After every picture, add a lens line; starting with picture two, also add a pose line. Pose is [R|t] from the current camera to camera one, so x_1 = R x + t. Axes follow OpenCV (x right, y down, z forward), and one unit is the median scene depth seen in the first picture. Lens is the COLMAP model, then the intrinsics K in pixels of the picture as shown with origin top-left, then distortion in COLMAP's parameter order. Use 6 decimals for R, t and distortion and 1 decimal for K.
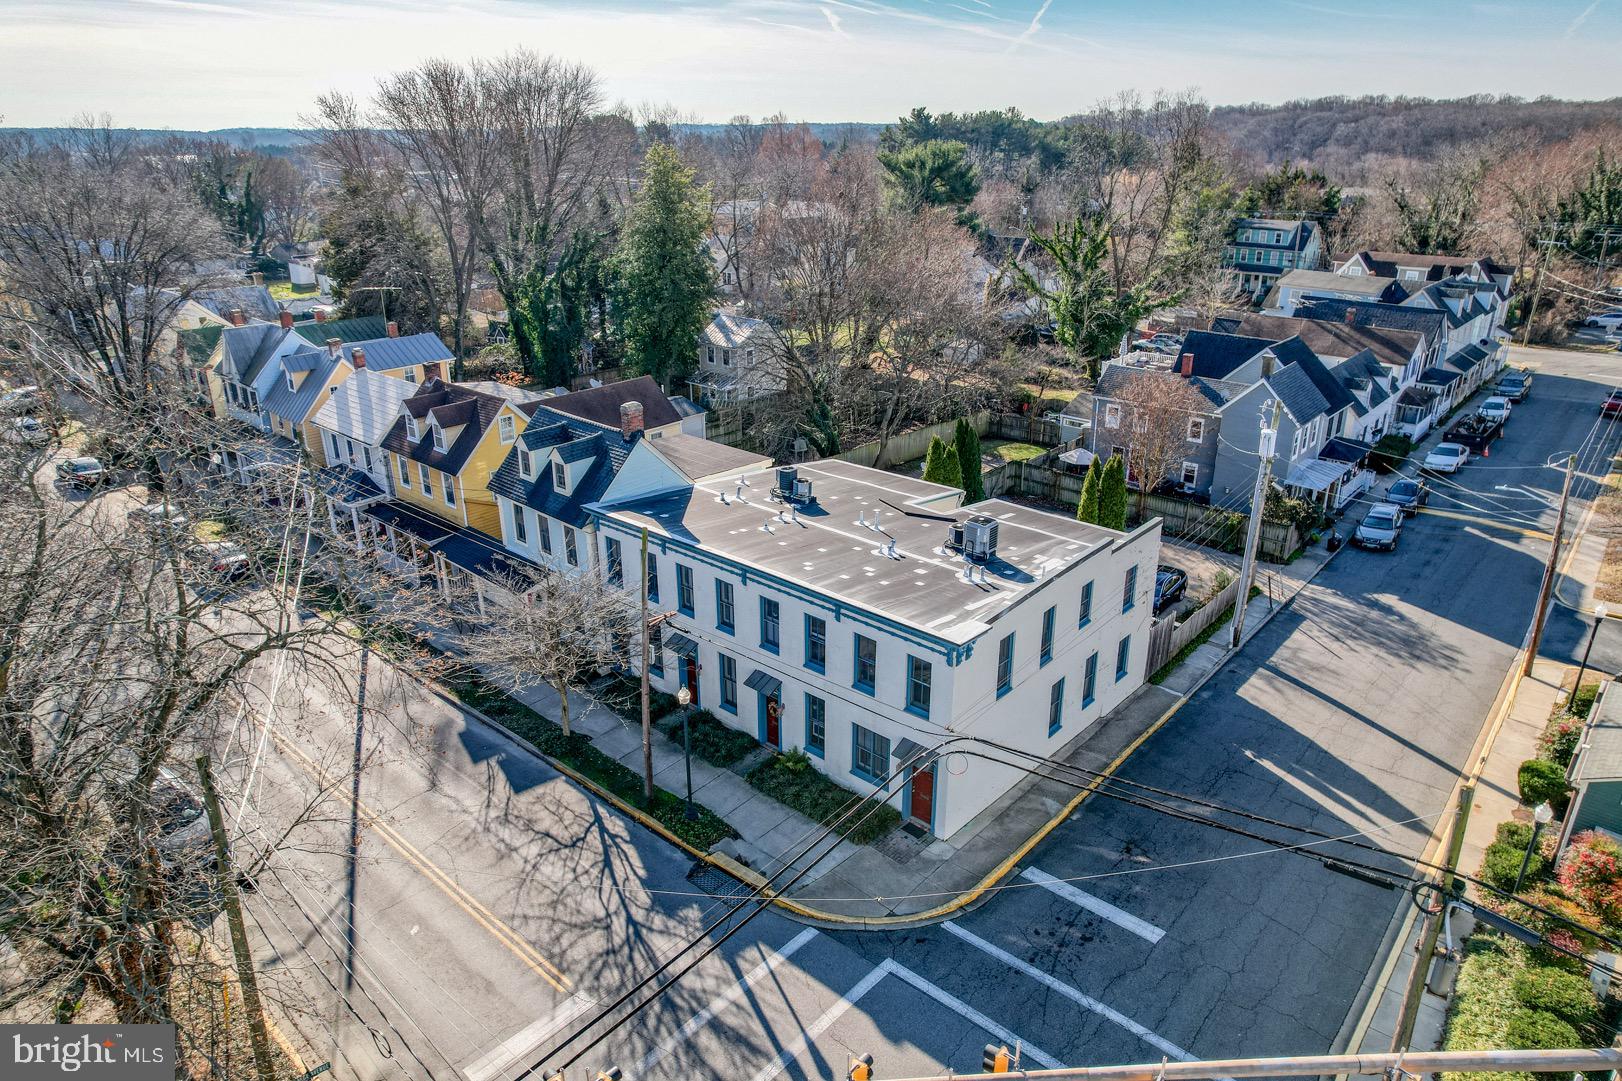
lens RADIAL K [[1041.9, 0, 809.7], [0, 1041.9, 546.9], [0, 0, 1]] dist [-0.056147, 0.003683]
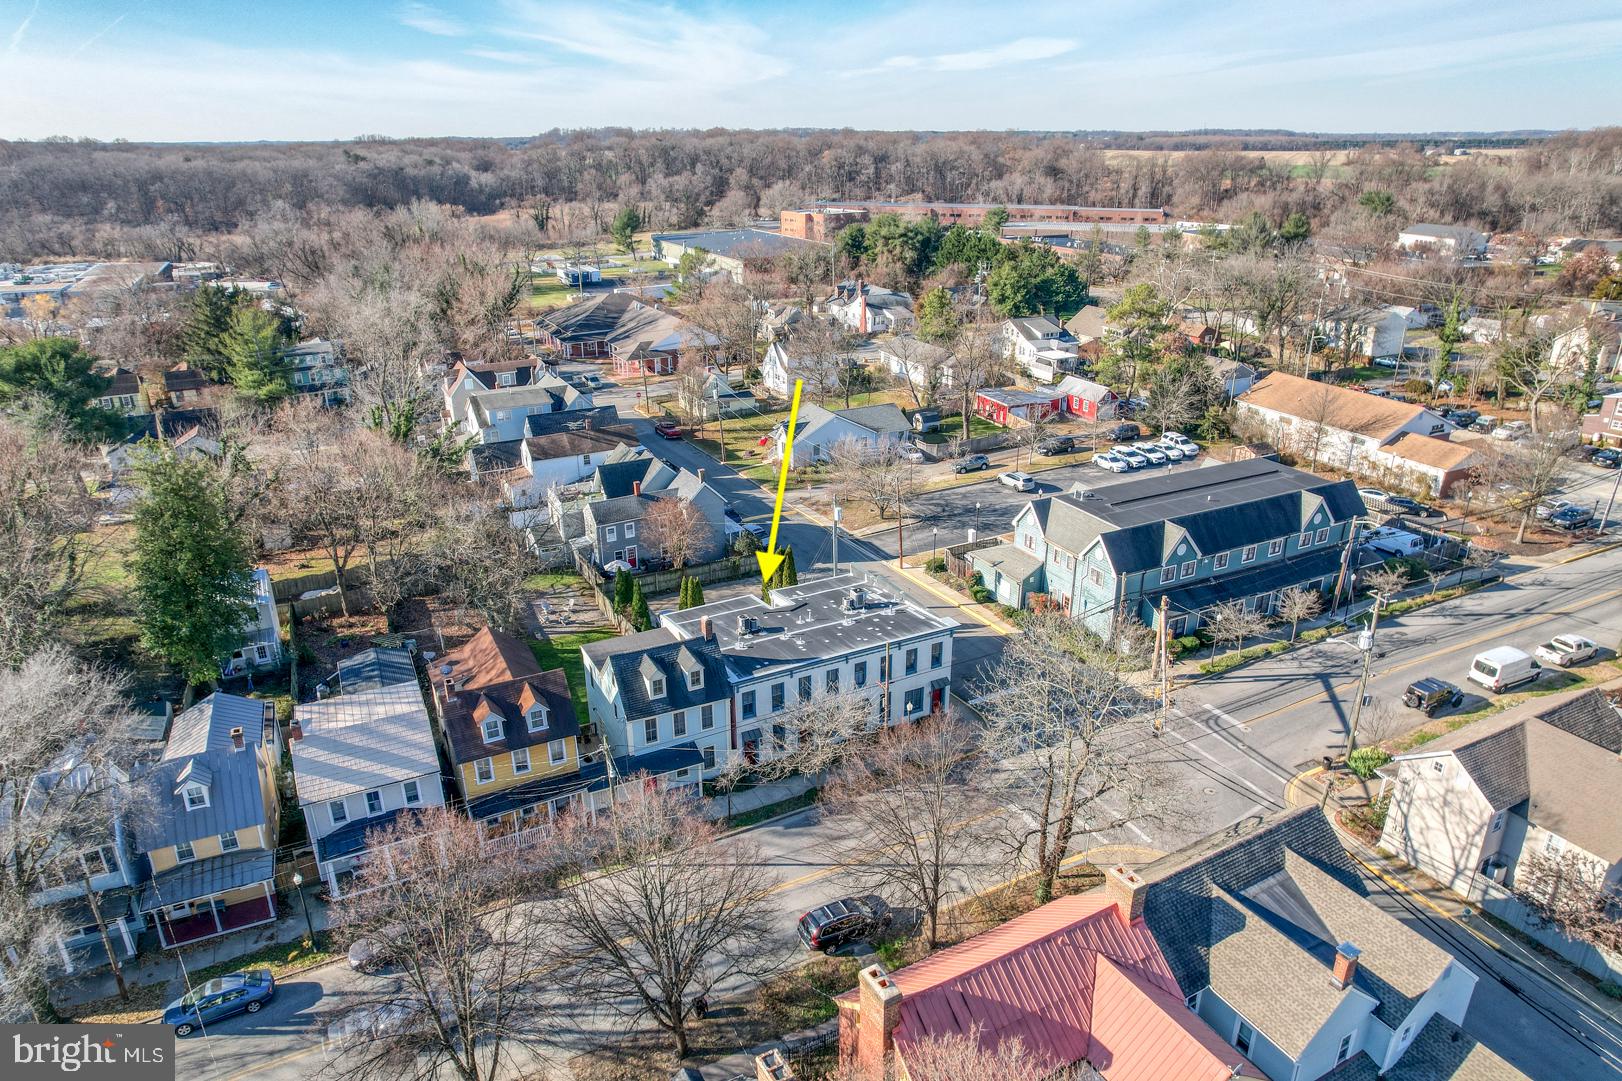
lens RADIAL K [[1041.9, 0, 803.6], [0, 1041.9, 537.3], [0, 0, 1]] dist [-0.056147, 0.003683]
pose [[0.364071, -0.337935, 0.867901, -1.232608], [0.363512, 0.909504, 0.201646, -0.435637], [-0.857503, 0.242079, 0.453967, 0.083969]]
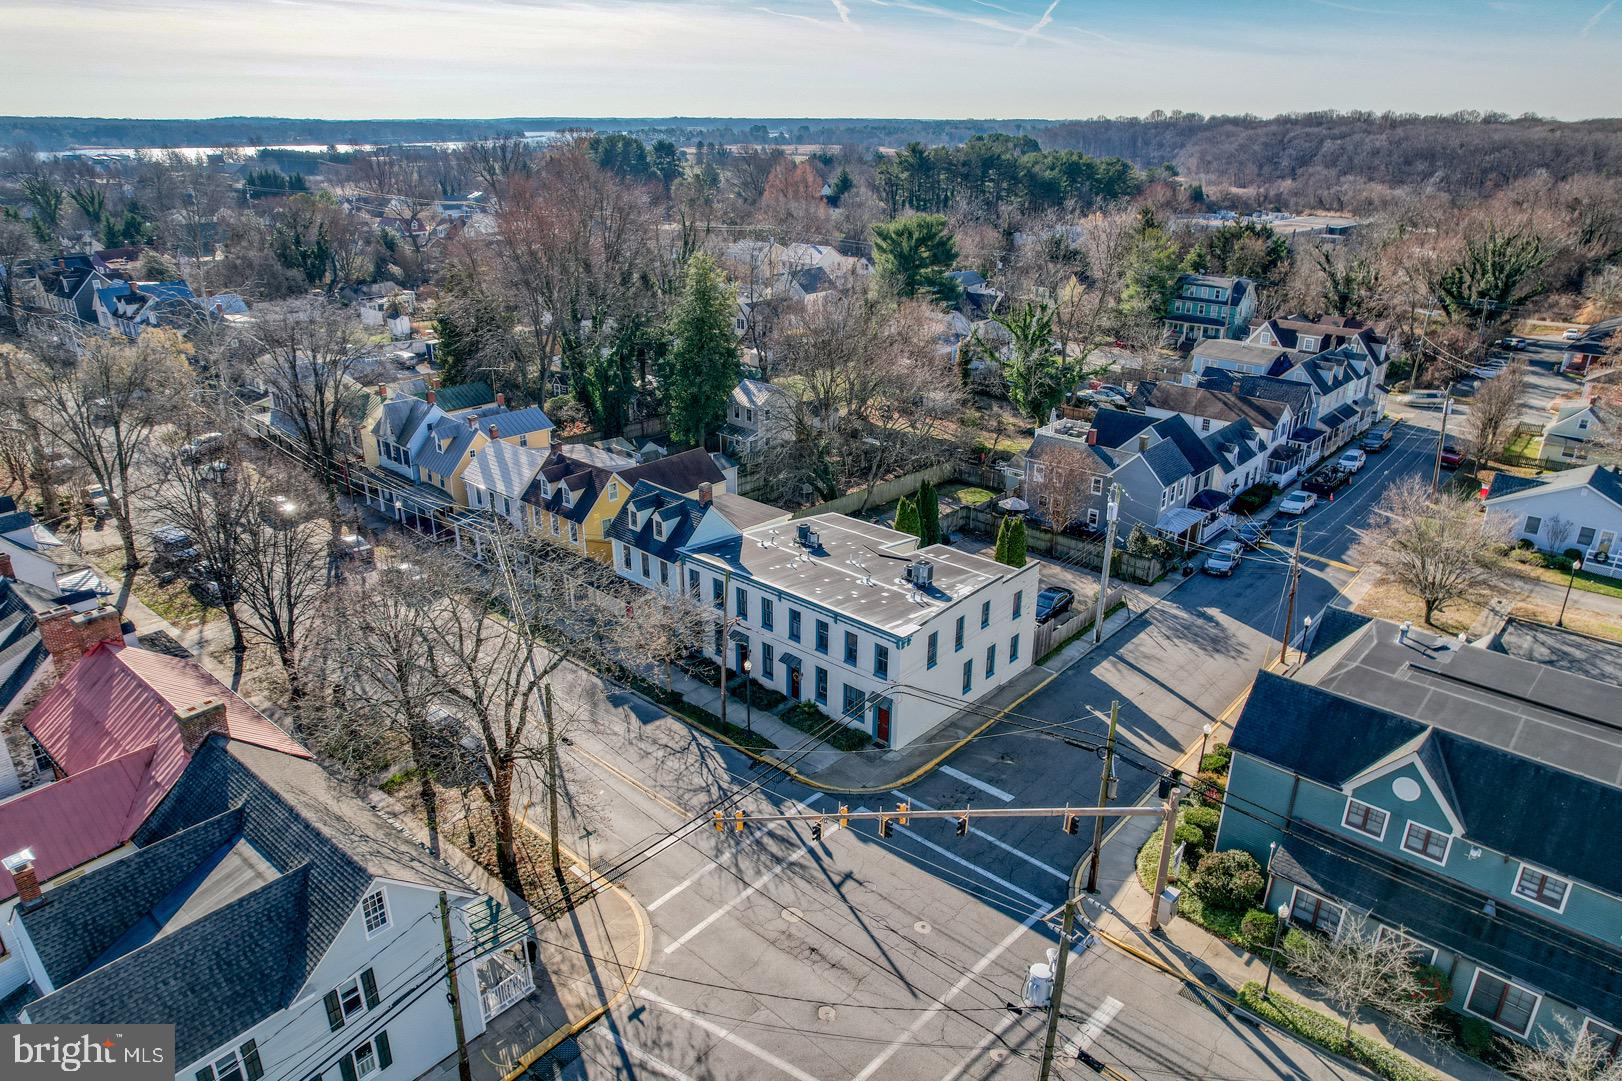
lens RADIAL K [[1041.9, 0, 803.8], [0, 1041.9, 535.9], [0, 0, 1]] dist [-0.056147, 0.003683]
pose [[0.999963, 0.008165, -0.002662, -0.014809], [-0.008191, 0.999916, -0.010081, -0.037215], [0.002580, 0.010103, 0.999946, -0.480541]]
